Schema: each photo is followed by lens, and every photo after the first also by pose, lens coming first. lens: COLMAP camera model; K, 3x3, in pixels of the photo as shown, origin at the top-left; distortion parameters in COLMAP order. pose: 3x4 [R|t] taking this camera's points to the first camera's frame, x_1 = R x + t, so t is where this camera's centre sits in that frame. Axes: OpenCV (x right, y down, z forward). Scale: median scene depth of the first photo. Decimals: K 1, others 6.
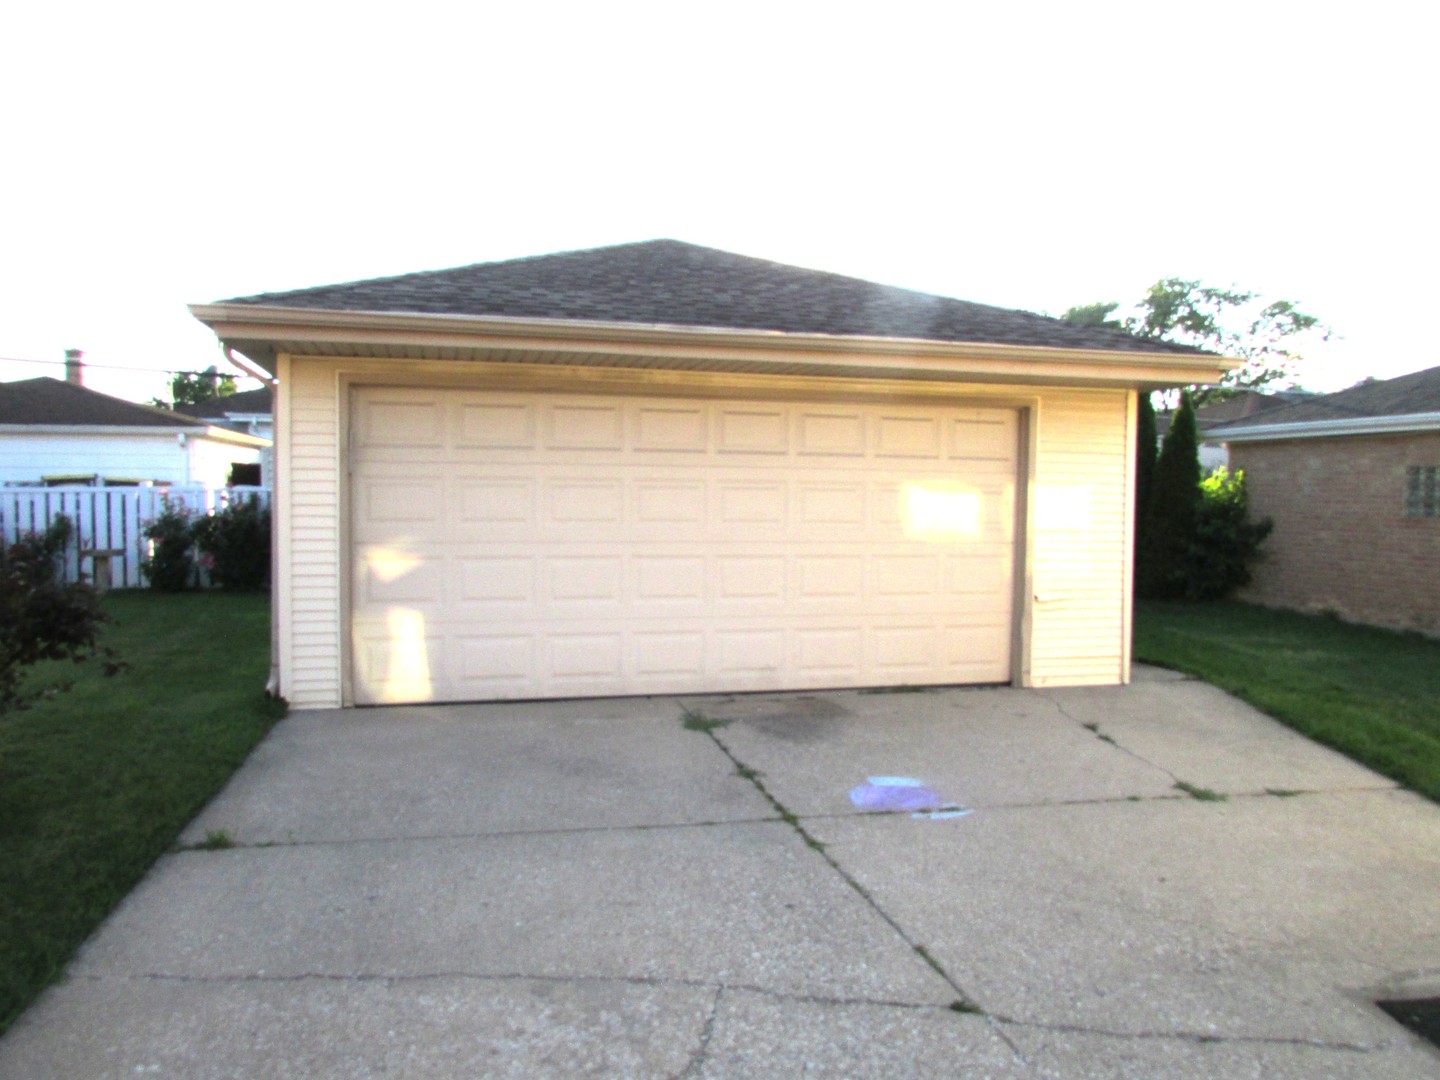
lens RADIAL K [[1057.6, 0, 724.2], [0, 1057.6, 527.7], [0, 0, 1]] dist [-0.026133, -0.002131]
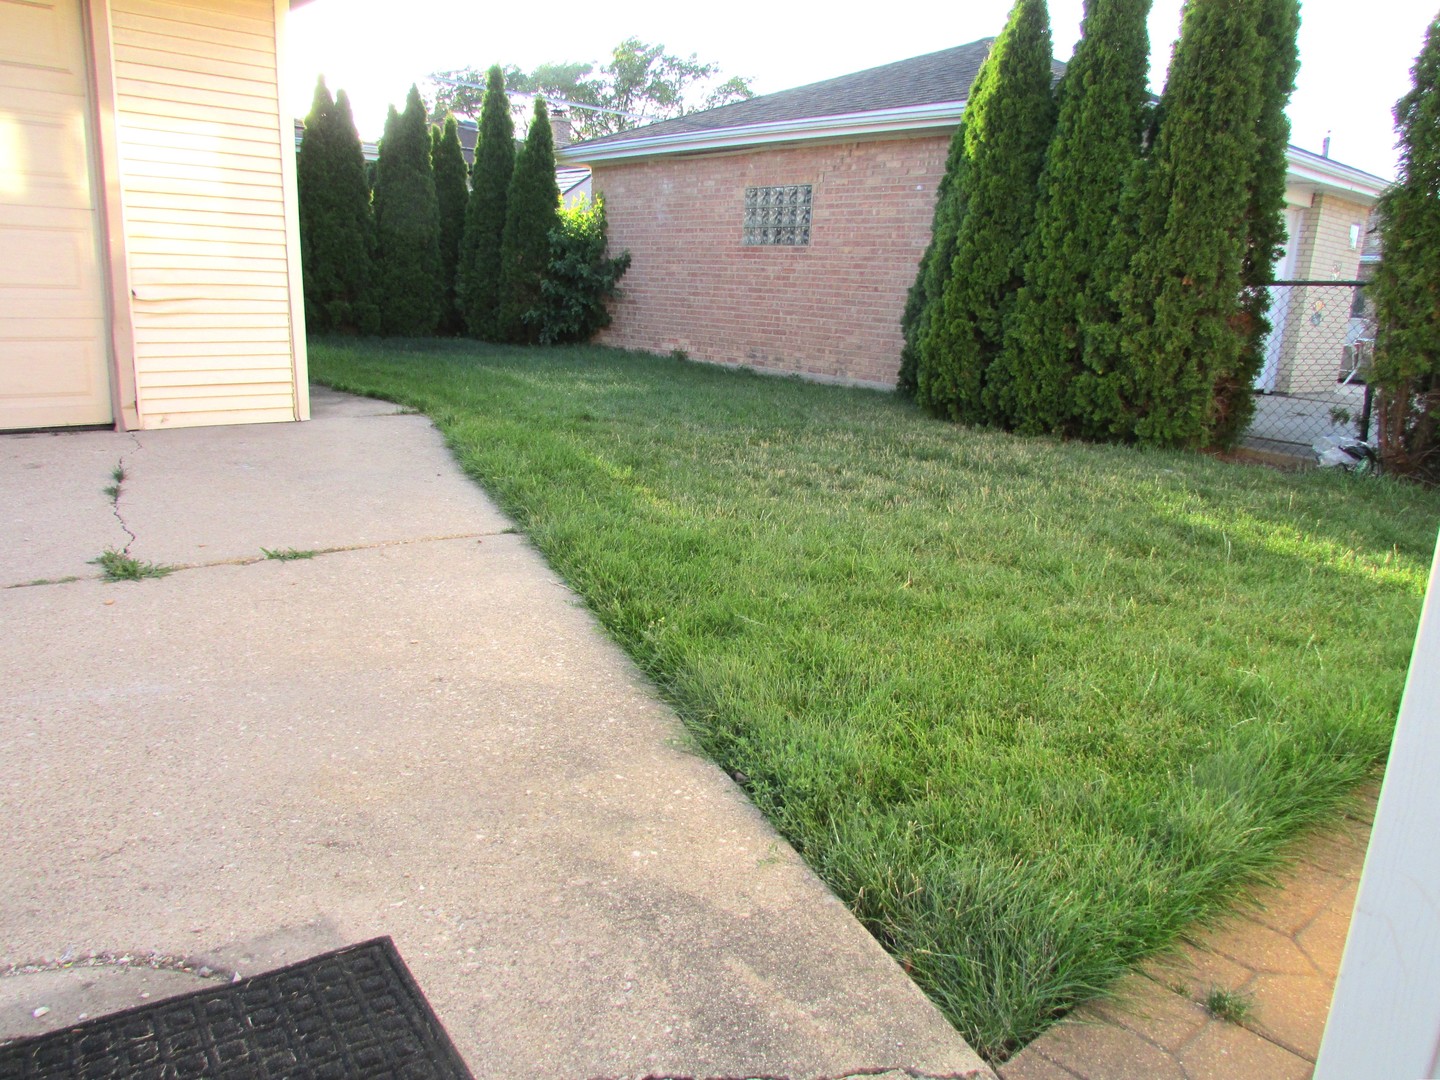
lens RADIAL K [[1057.6, 0, 715.3], [0, 1057.6, 548.1], [0, 0, 1]] dist [-0.026133, -0.002131]
pose [[0.894893, -0.090137, 0.437083, 0.179646], [-0.010627, 0.974809, 0.222789, 0.040049], [-0.446154, -0.204017, 0.871392, 0.128848]]
